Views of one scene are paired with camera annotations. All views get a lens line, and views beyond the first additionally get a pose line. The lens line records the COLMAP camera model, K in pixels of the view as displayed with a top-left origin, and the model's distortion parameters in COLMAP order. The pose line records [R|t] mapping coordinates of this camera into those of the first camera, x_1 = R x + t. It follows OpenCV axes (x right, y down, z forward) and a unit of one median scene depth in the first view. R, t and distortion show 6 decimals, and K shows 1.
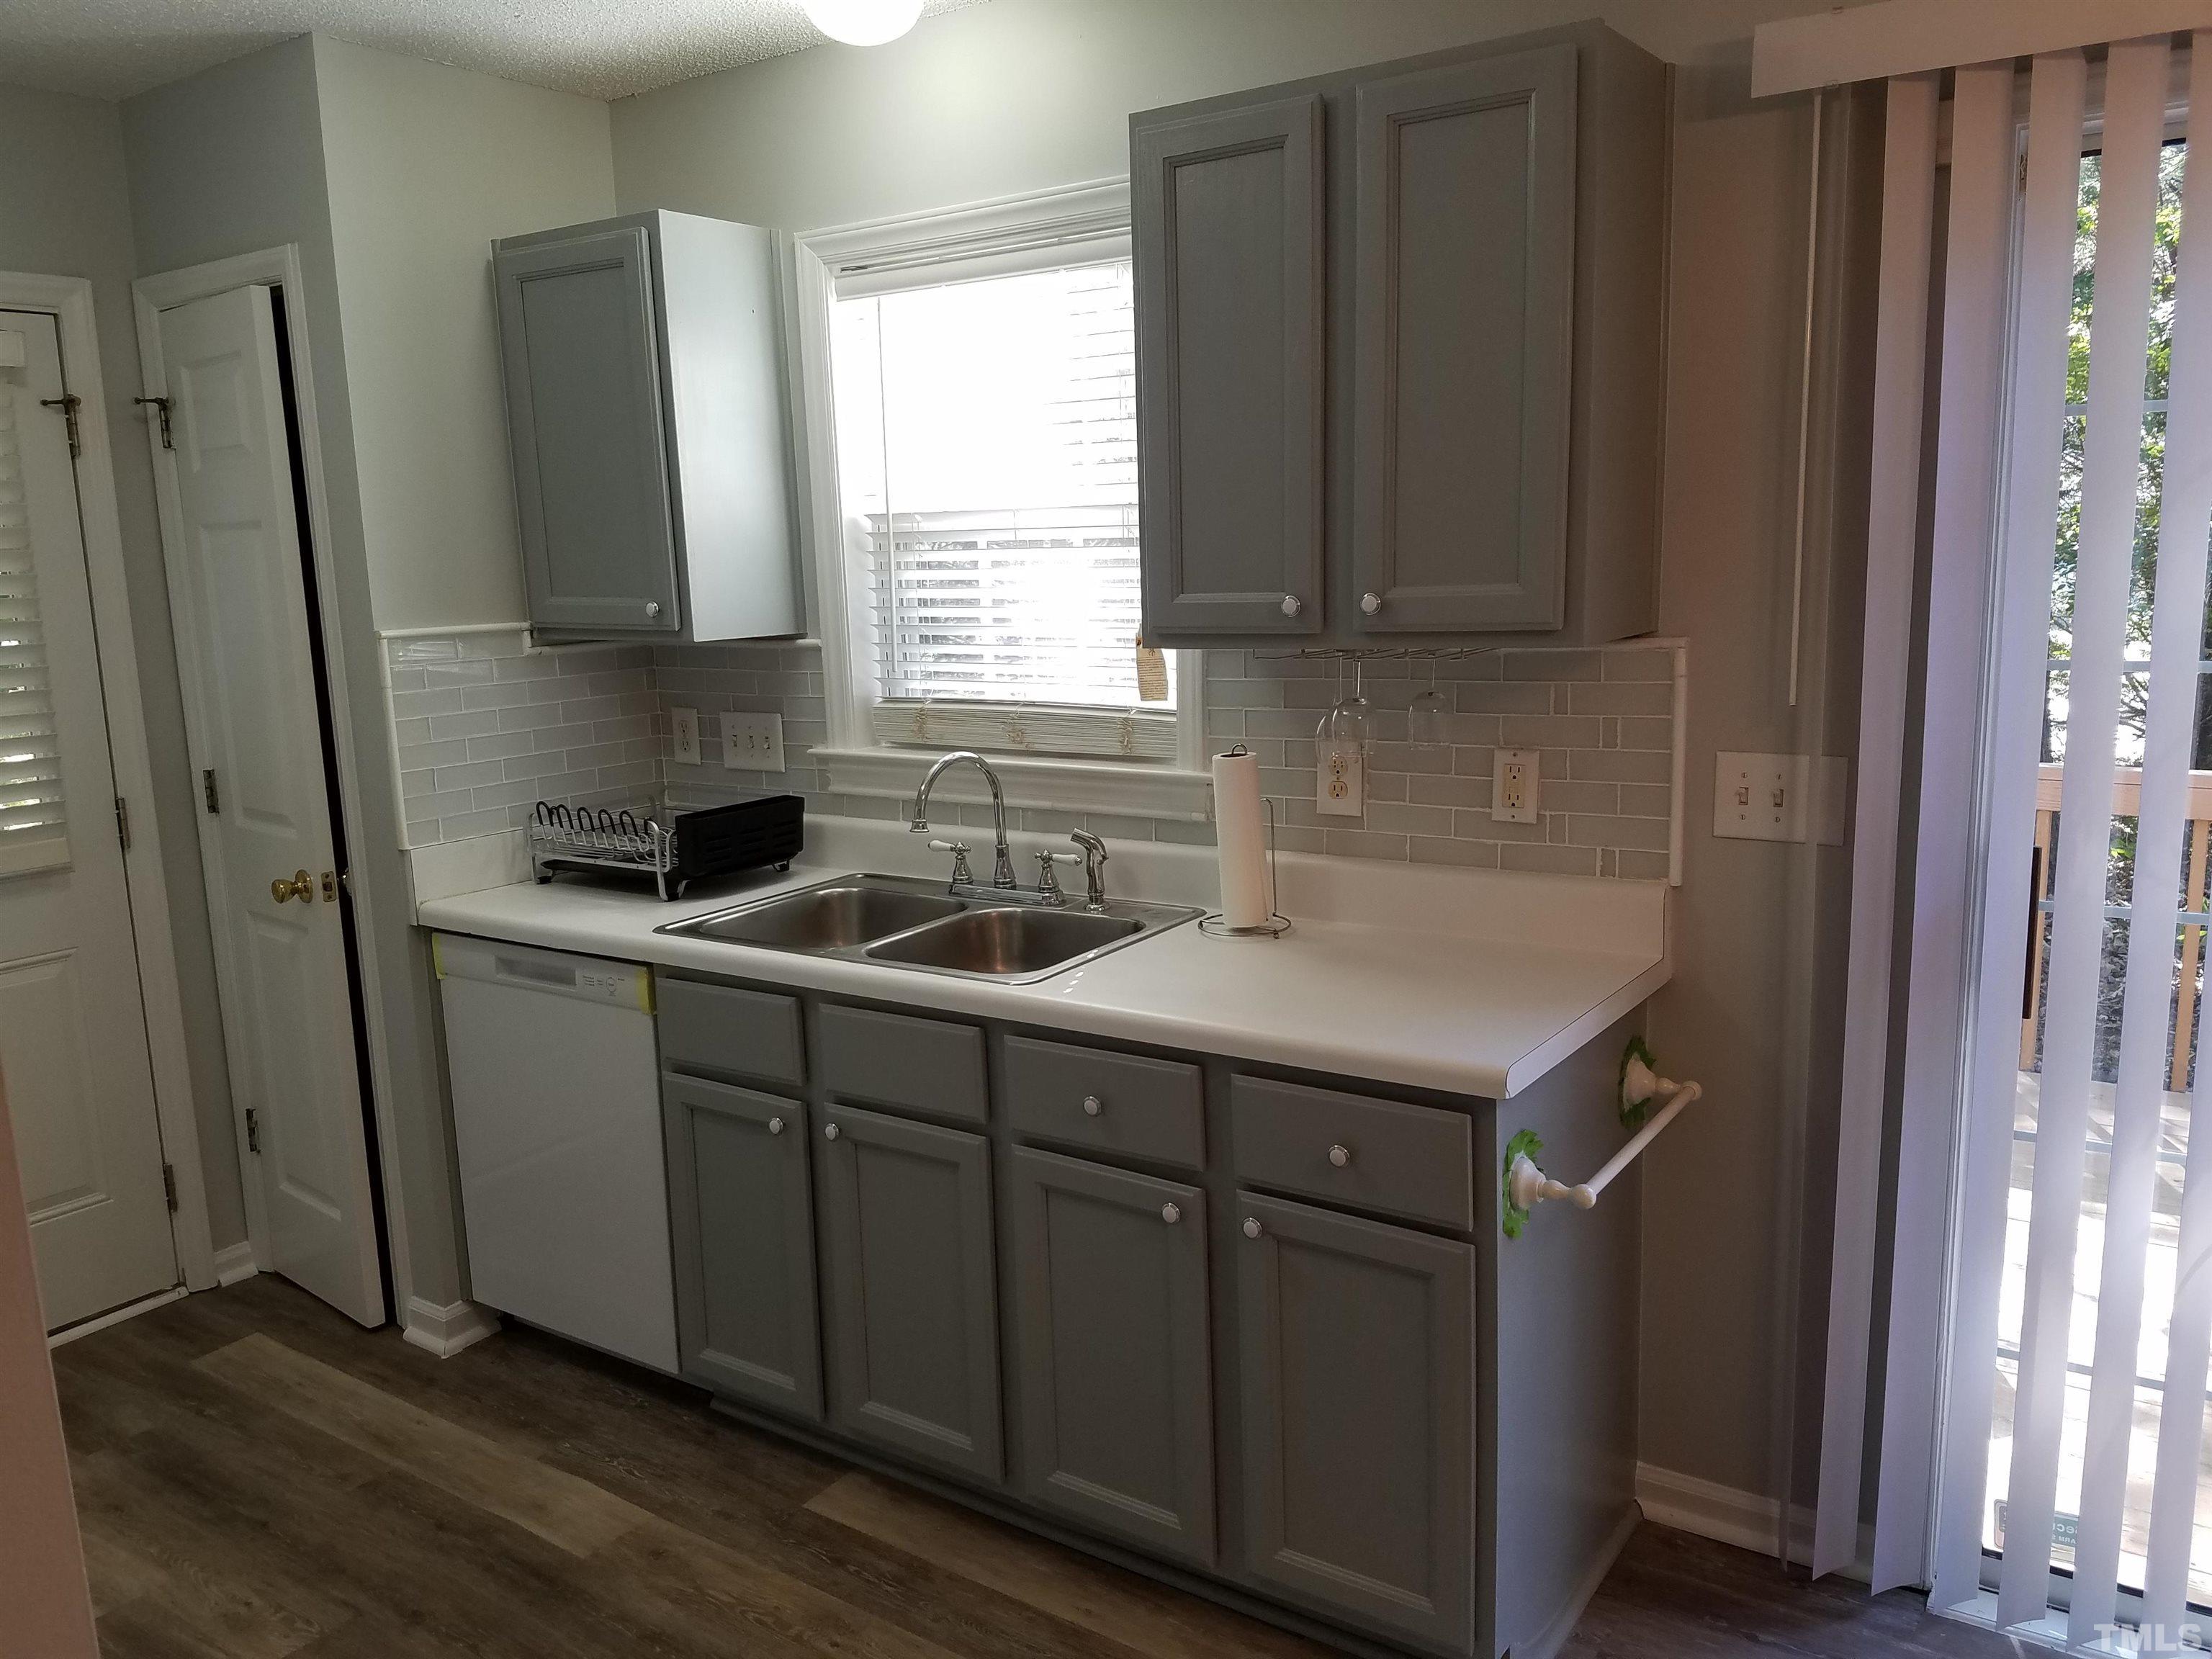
lens RADIAL K [[1686.9, 0, 1068.9], [0, 1686.9, 828.0], [0, 0, 1]] dist [0.208754, -0.336137]
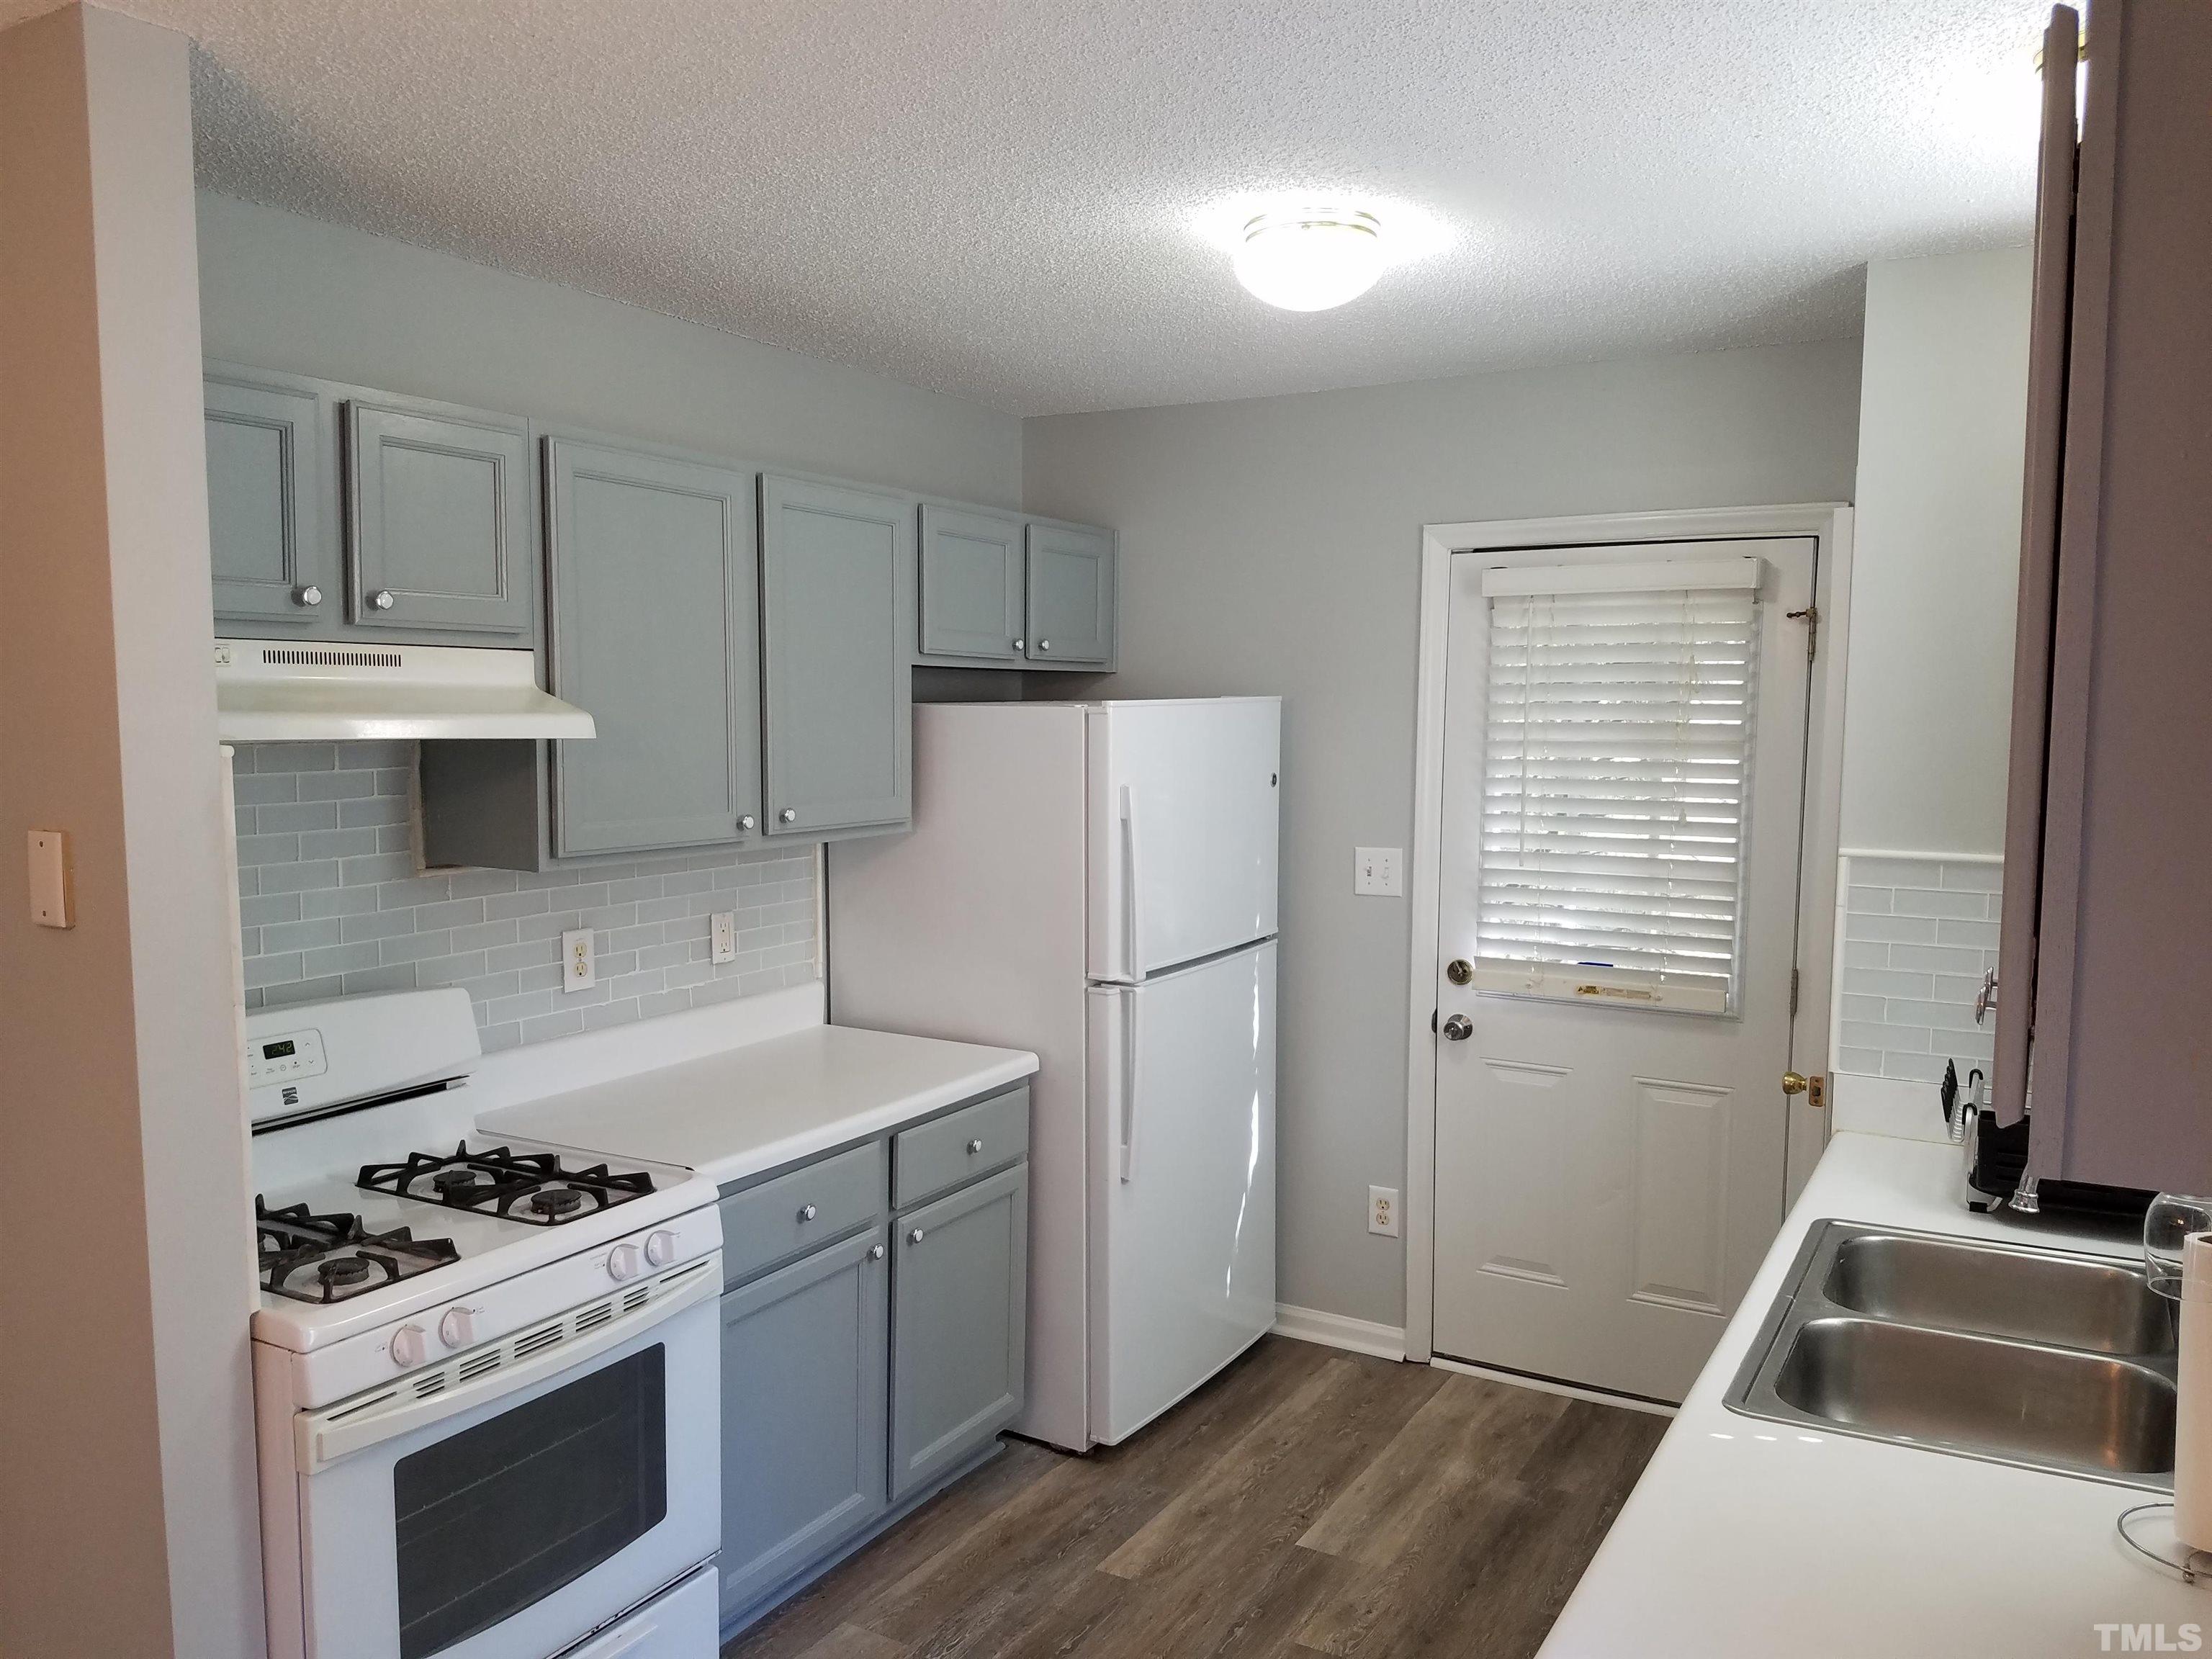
lens RADIAL K [[1686.9, 0, 1068.9], [0, 1686.9, 828.0], [0, 0, 1]] dist [0.208754, -0.336137]
pose [[0.080687, 0.116050, -0.989961, 0.510583], [-0.181132, 0.978369, 0.099928, -0.136607], [0.980143, 0.171251, 0.099962, 0.447980]]
